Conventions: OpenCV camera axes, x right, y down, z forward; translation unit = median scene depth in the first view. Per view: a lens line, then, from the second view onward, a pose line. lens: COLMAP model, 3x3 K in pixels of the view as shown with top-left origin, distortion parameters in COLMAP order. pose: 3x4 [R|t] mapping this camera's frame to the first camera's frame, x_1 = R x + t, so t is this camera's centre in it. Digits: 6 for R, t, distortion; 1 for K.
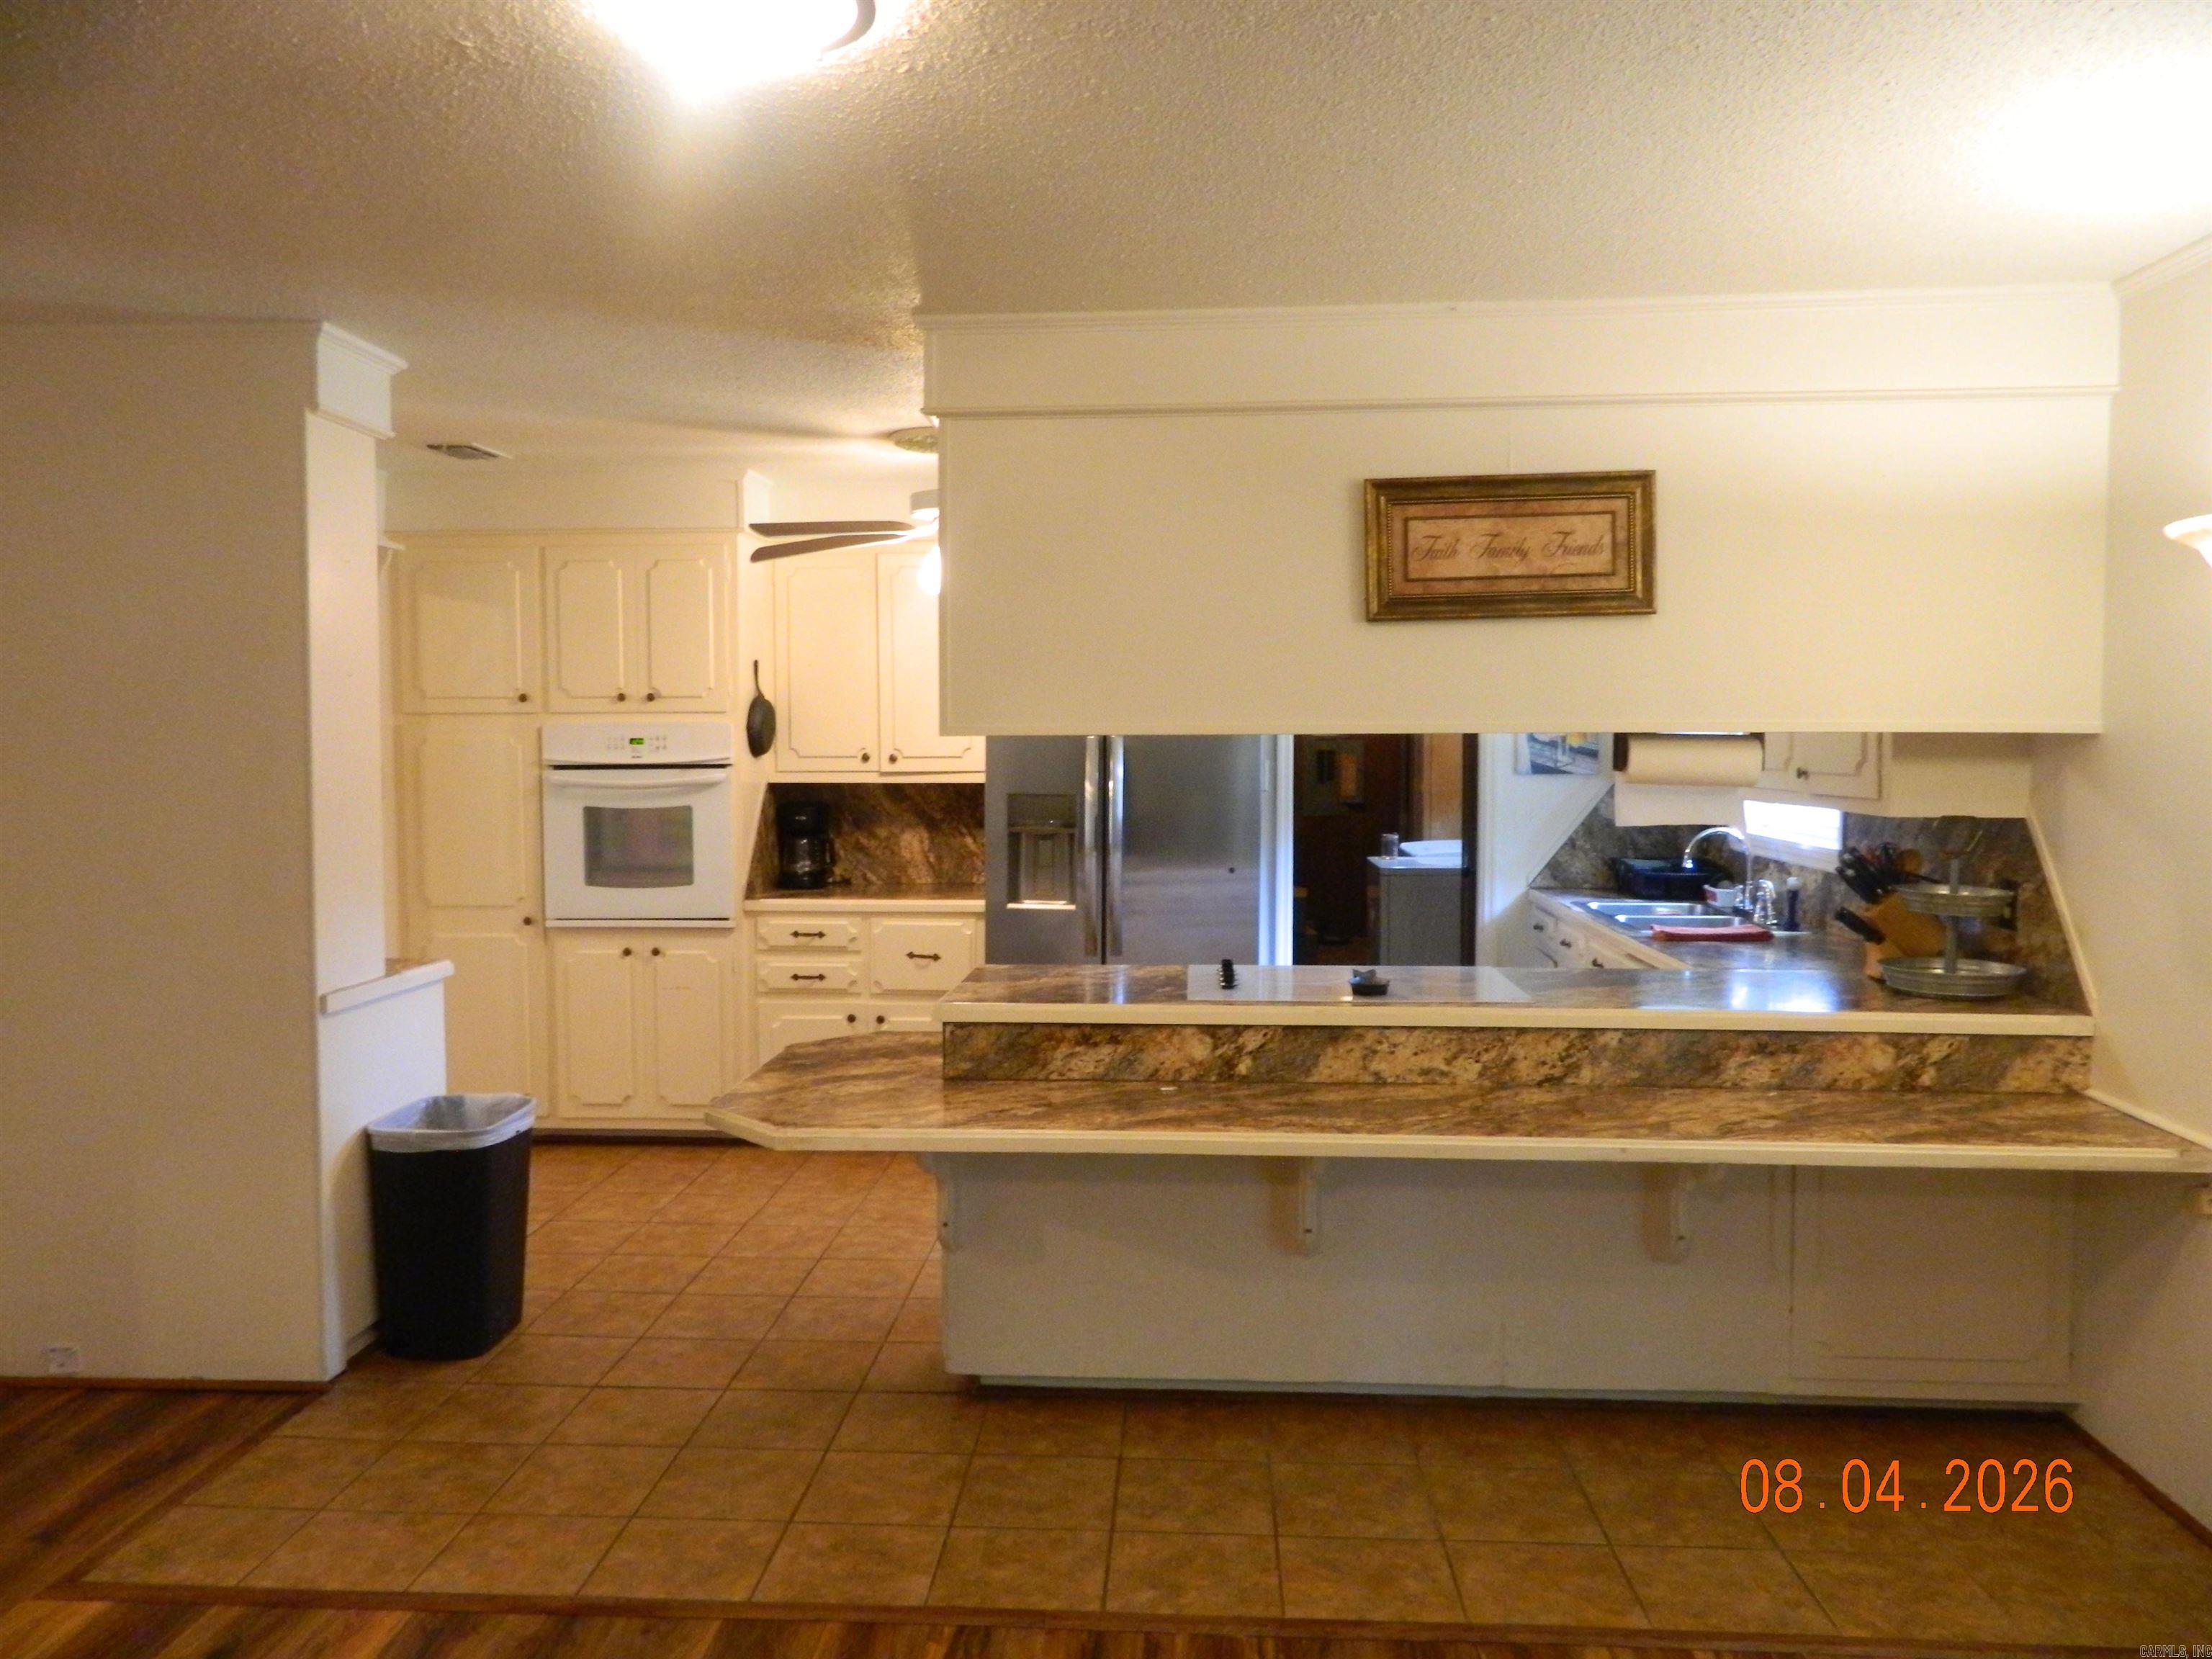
lens RADIAL K [[1642.6, 0, 1104.4], [0, 1642.6, 827.9], [0, 0, 1]] dist [0.002195, 0.006765]
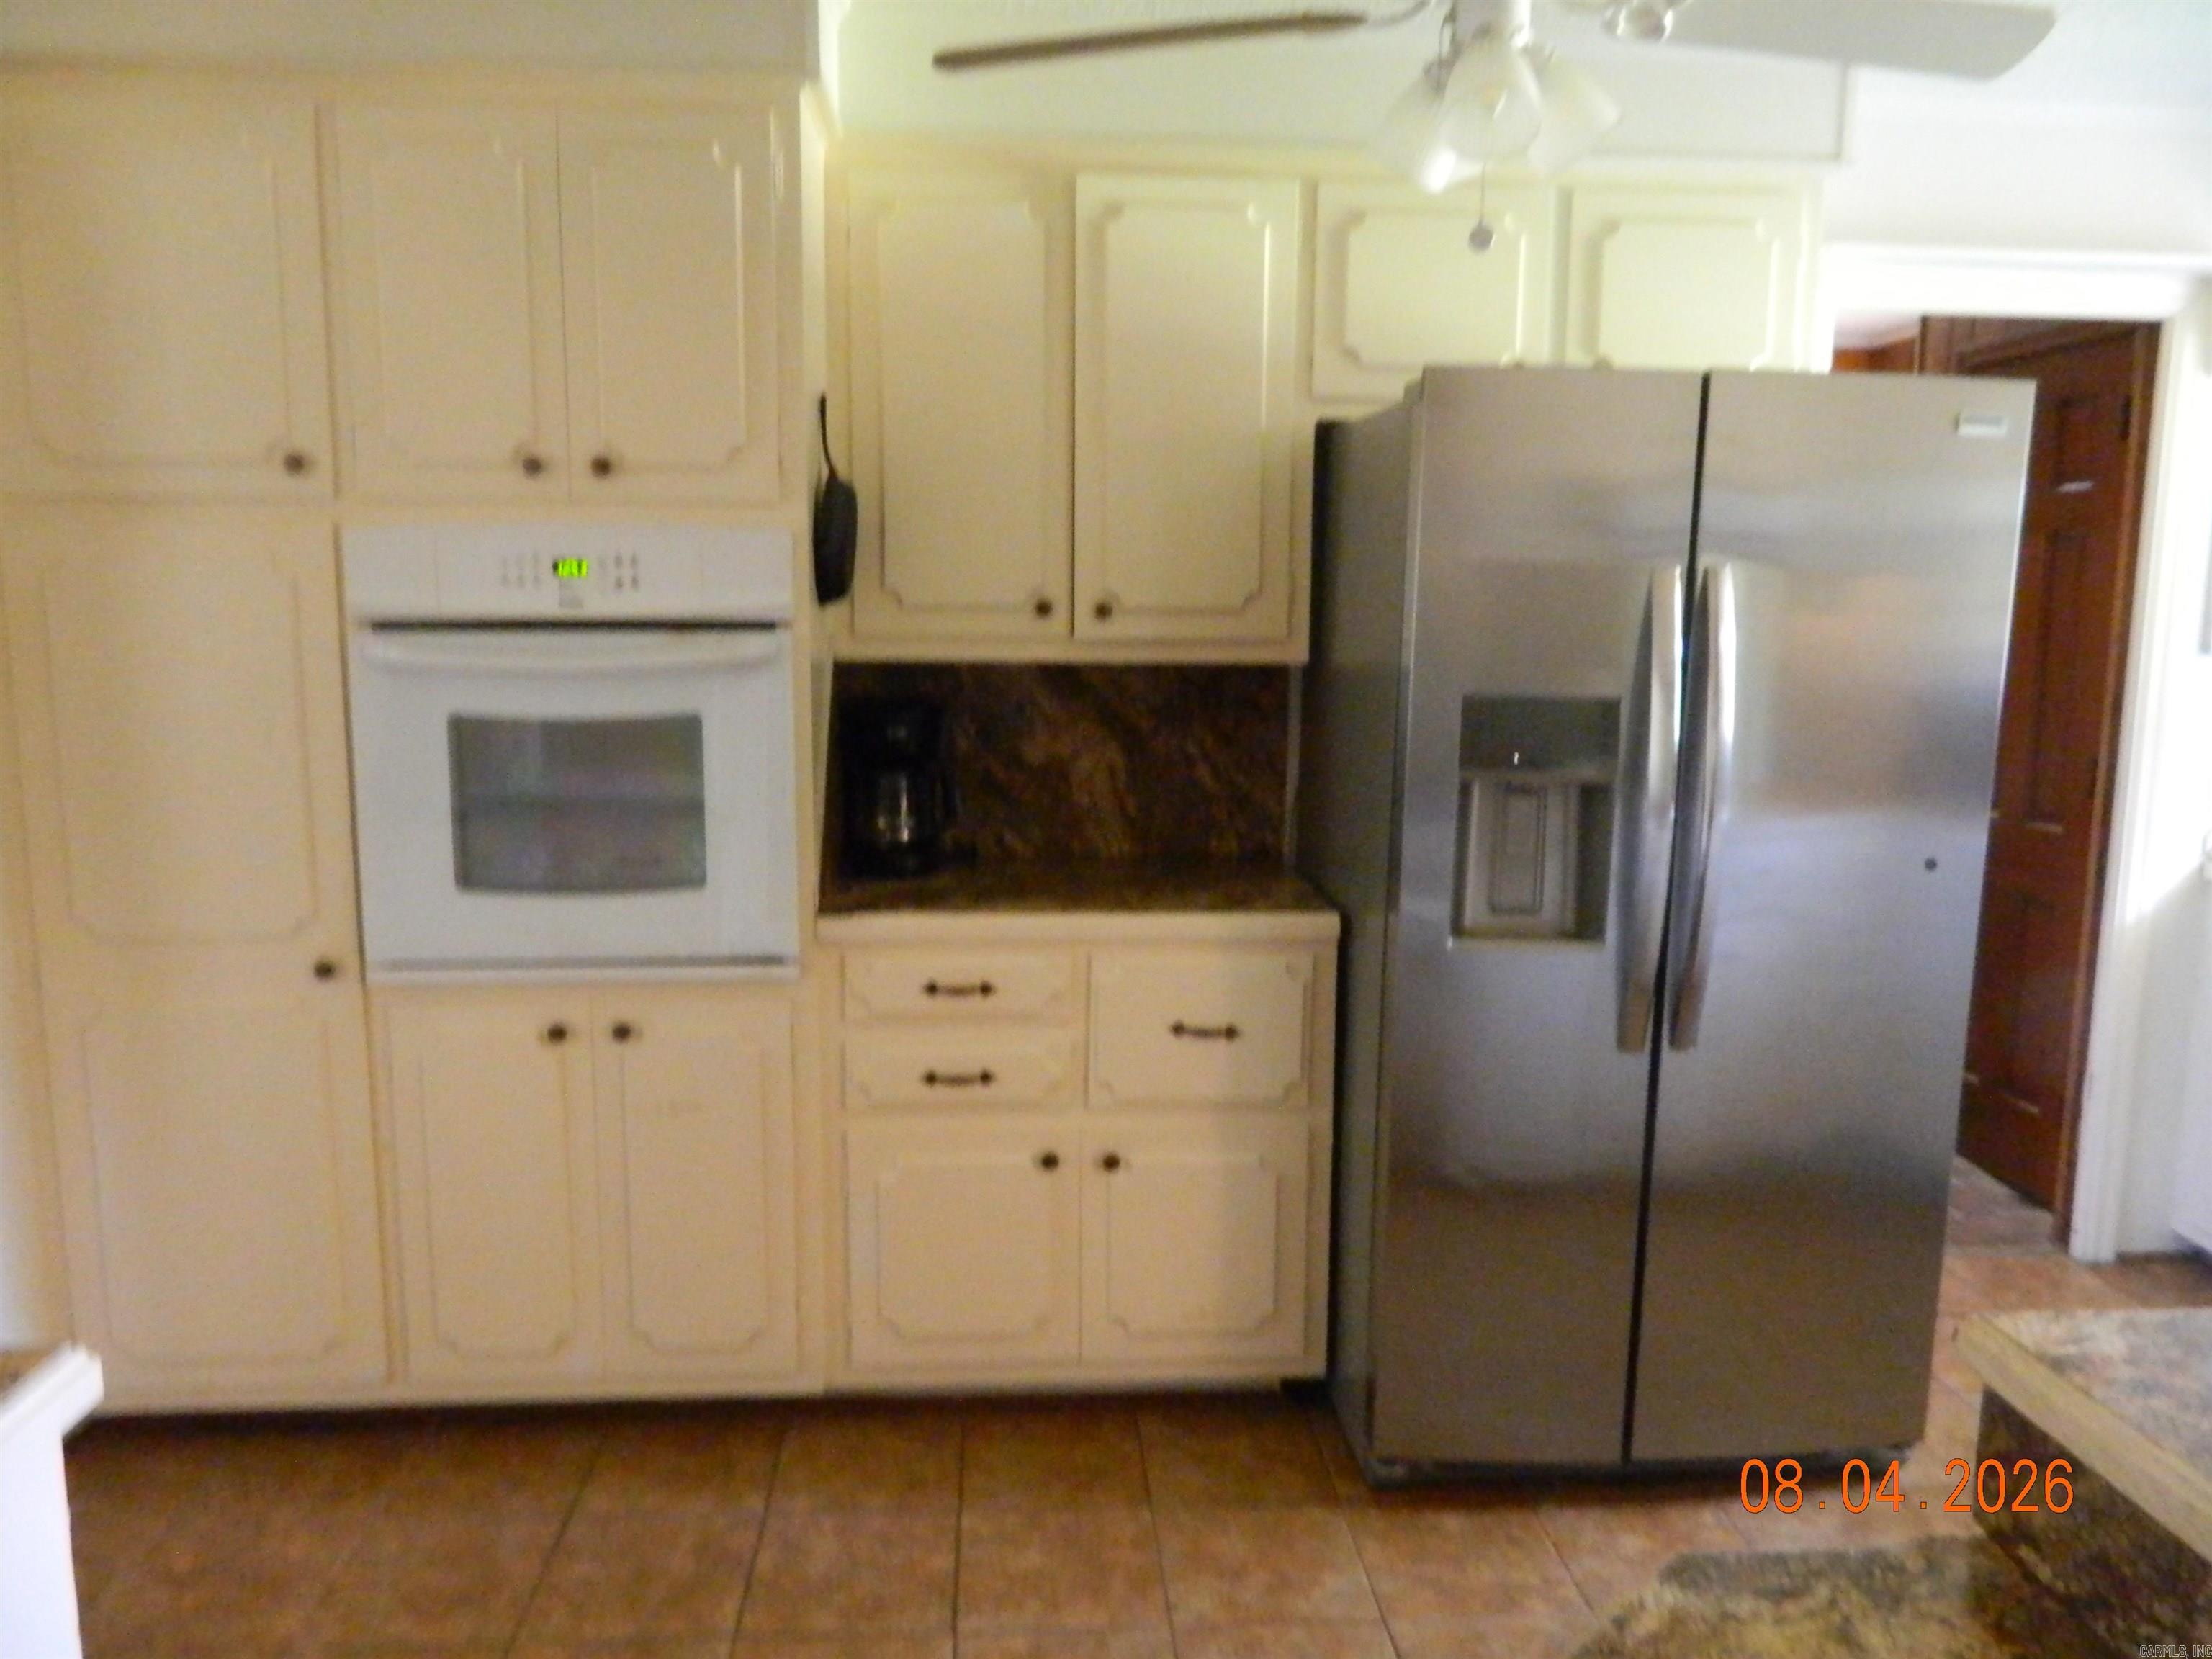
lens RADIAL K [[1642.6, 0, 1103.4], [0, 1642.6, 831.8], [0, 0, 1]] dist [0.002195, 0.006765]
pose [[0.992521, -0.010002, 0.121660, -0.194467], [-0.000448, 0.996332, 0.085566, -0.019645], [-0.122070, -0.084981, 0.988877, 0.533250]]
